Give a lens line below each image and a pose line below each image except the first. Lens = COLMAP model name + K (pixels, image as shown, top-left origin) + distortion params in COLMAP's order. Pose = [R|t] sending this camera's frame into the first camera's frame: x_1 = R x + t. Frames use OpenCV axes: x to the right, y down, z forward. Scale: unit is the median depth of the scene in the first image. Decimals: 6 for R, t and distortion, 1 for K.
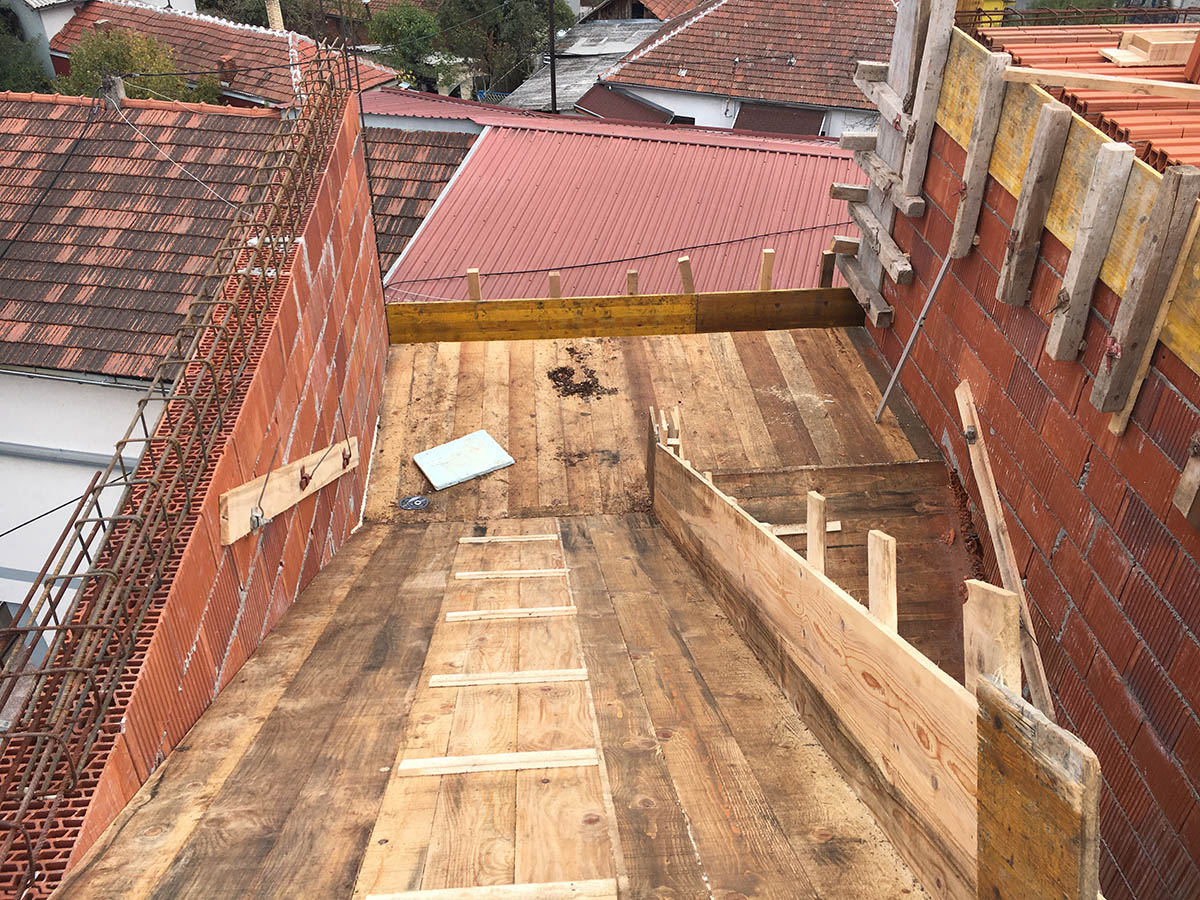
lens RADIAL K [[1018.6, 0, 593.5], [0, 1018.6, 457.4], [0, 0, 1]] dist [0.058111, -0.081635]
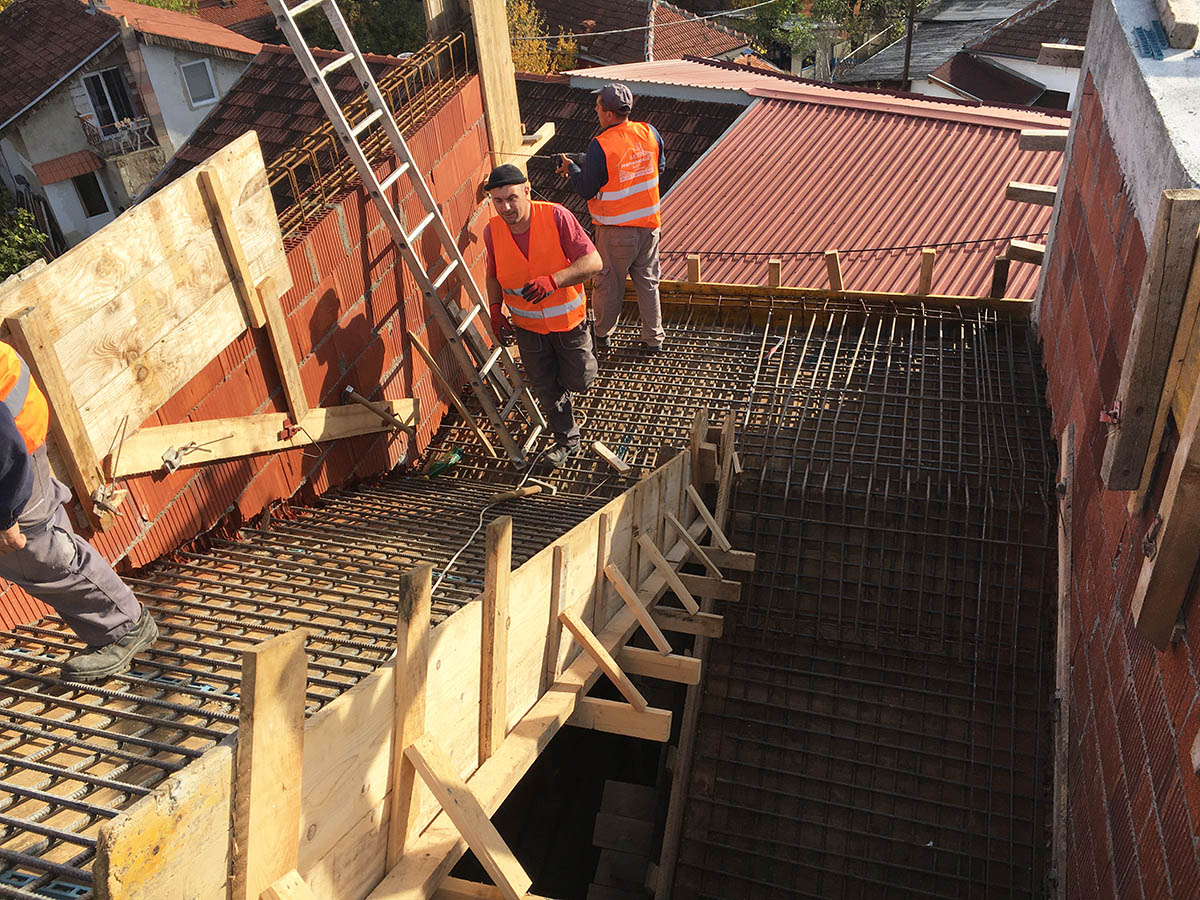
lens RADIAL K [[1018.6, 0, 598.7], [0, 1018.6, 443.2], [0, 0, 1]] dist [0.058111, -0.081635]
pose [[0.938020, 0.140386, -0.316877, 0.060070], [-0.134482, 0.990086, 0.040546, -0.009120], [0.319427, 0.004581, 0.947600, 0.014701]]
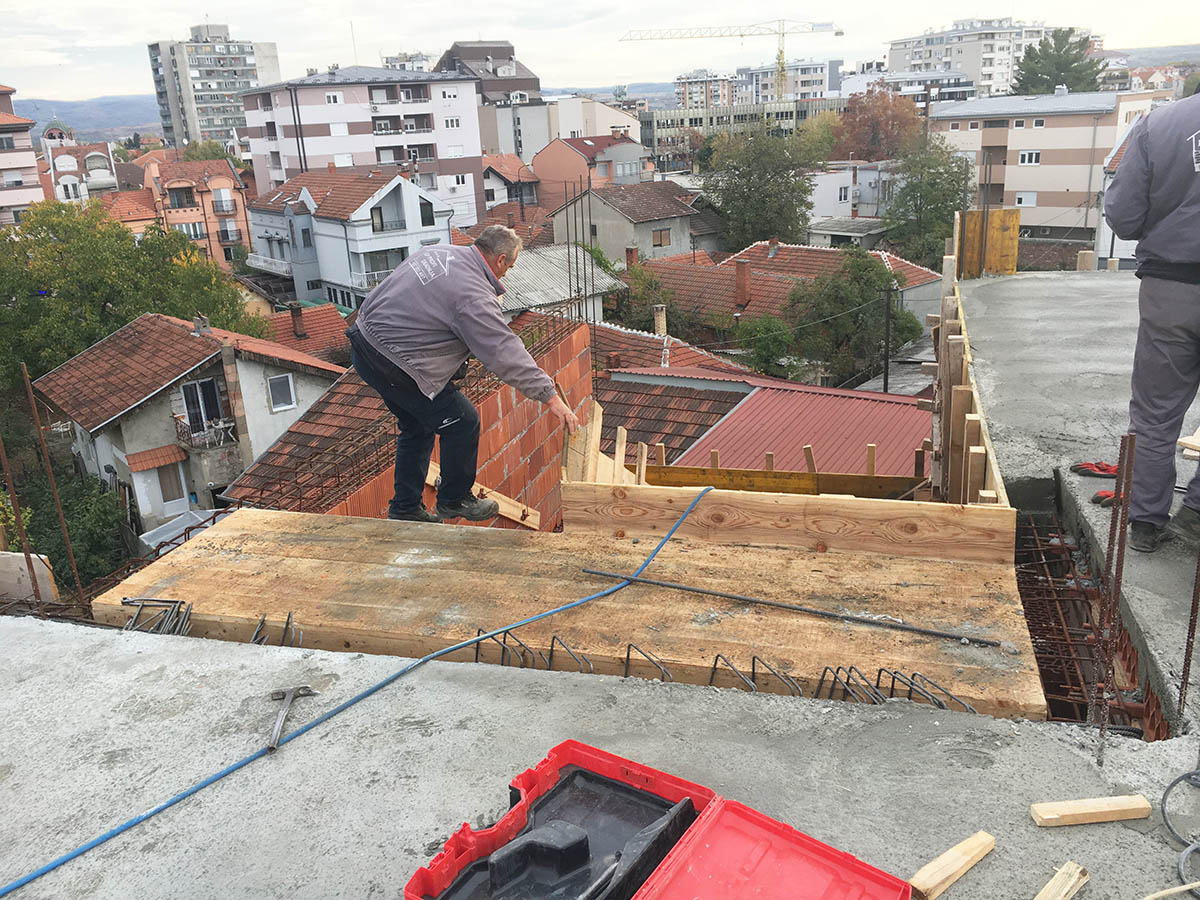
lens RADIAL K [[1018.6, 0, 602.3], [0, 1018.6, 448.3], [0, 0, 1]] dist [0.058111, -0.081635]
pose [[0.934397, 0.058725, -0.351361, 0.090900], [-0.159477, 0.950921, -0.265173, 0.063551], [0.318544, 0.303811, 0.897902, -0.097080]]
